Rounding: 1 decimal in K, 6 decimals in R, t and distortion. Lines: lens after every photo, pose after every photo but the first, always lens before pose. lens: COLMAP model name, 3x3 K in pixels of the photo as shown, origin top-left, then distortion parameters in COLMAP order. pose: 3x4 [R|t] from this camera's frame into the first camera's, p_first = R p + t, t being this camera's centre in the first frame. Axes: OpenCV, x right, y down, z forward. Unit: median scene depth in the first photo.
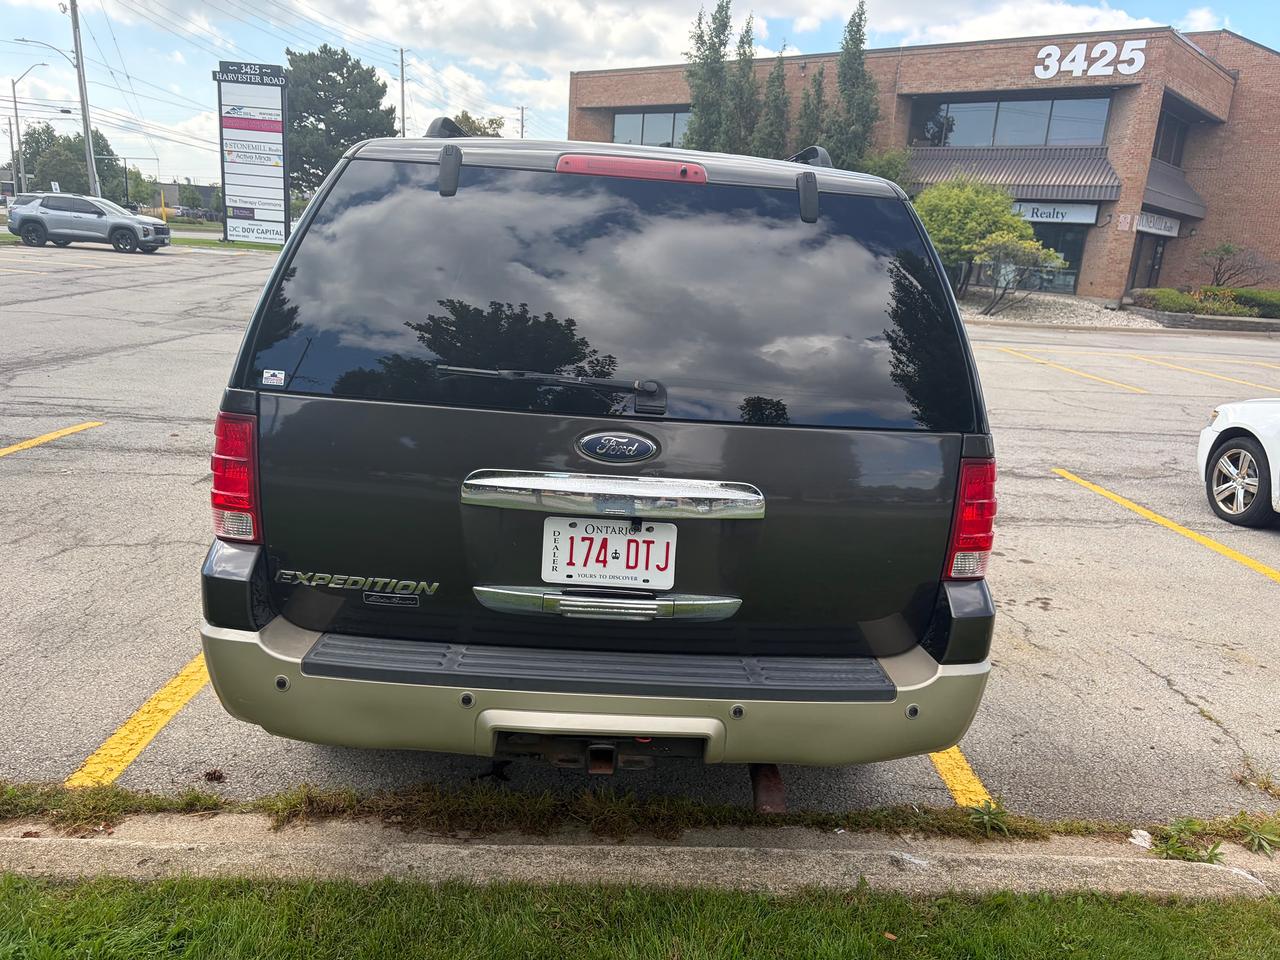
lens RADIAL K [[957.6, 0, 640.0], [0, 957.6, 480.0], [0, 0, 1]] dist [0.082648, -0.096724]
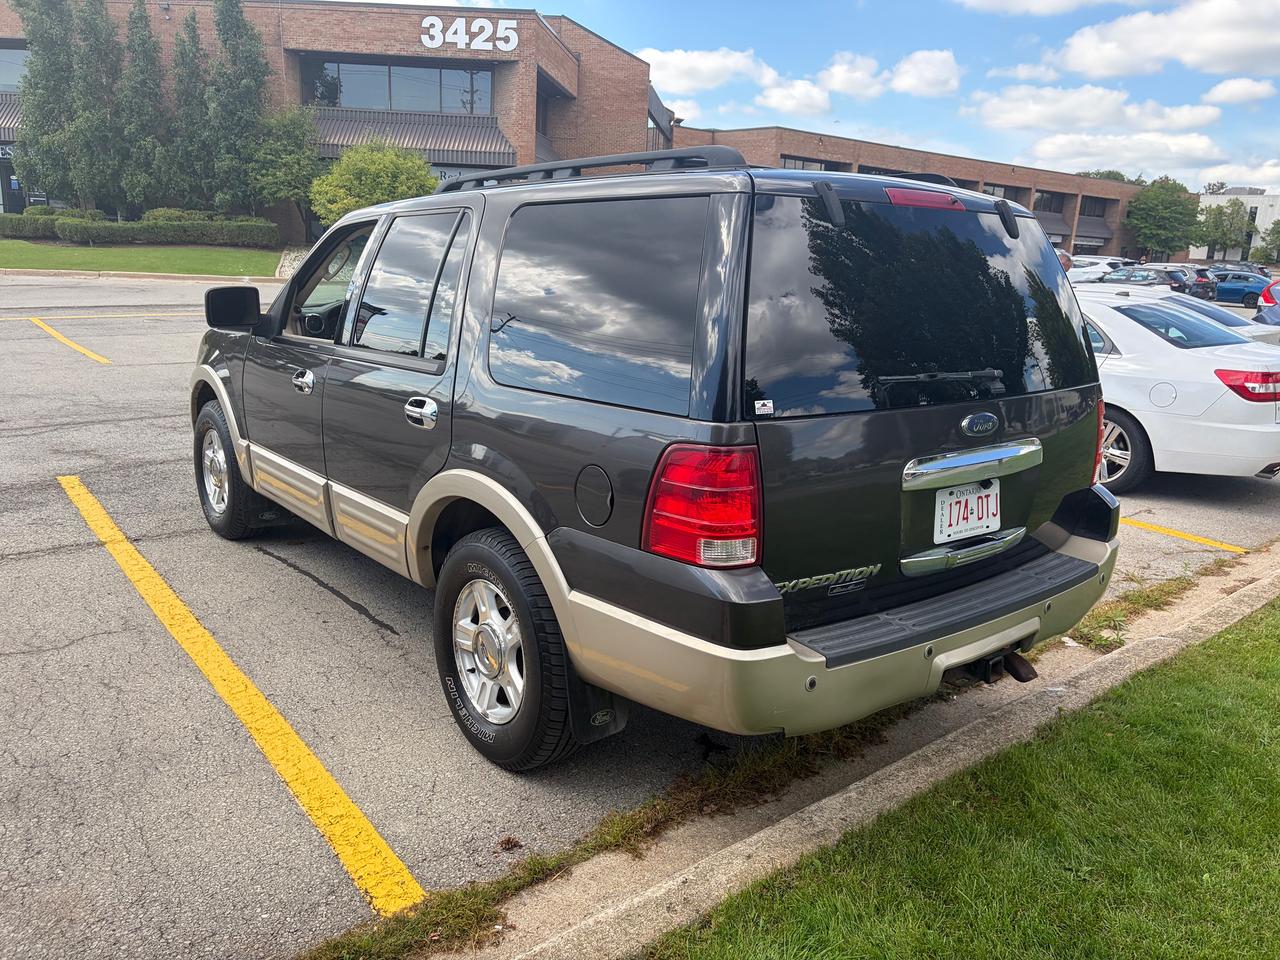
lens RADIAL K [[969.1, 0, 640.0], [0, 969.1, 480.0], [0, 0, 1]] dist [0.064463, -0.091873]
pose [[0.798867, -0.173529, 0.575934, -0.100175], [0.150505, 0.984691, 0.087925, -0.012704], [-0.582375, 0.016440, 0.812754, 0.019556]]
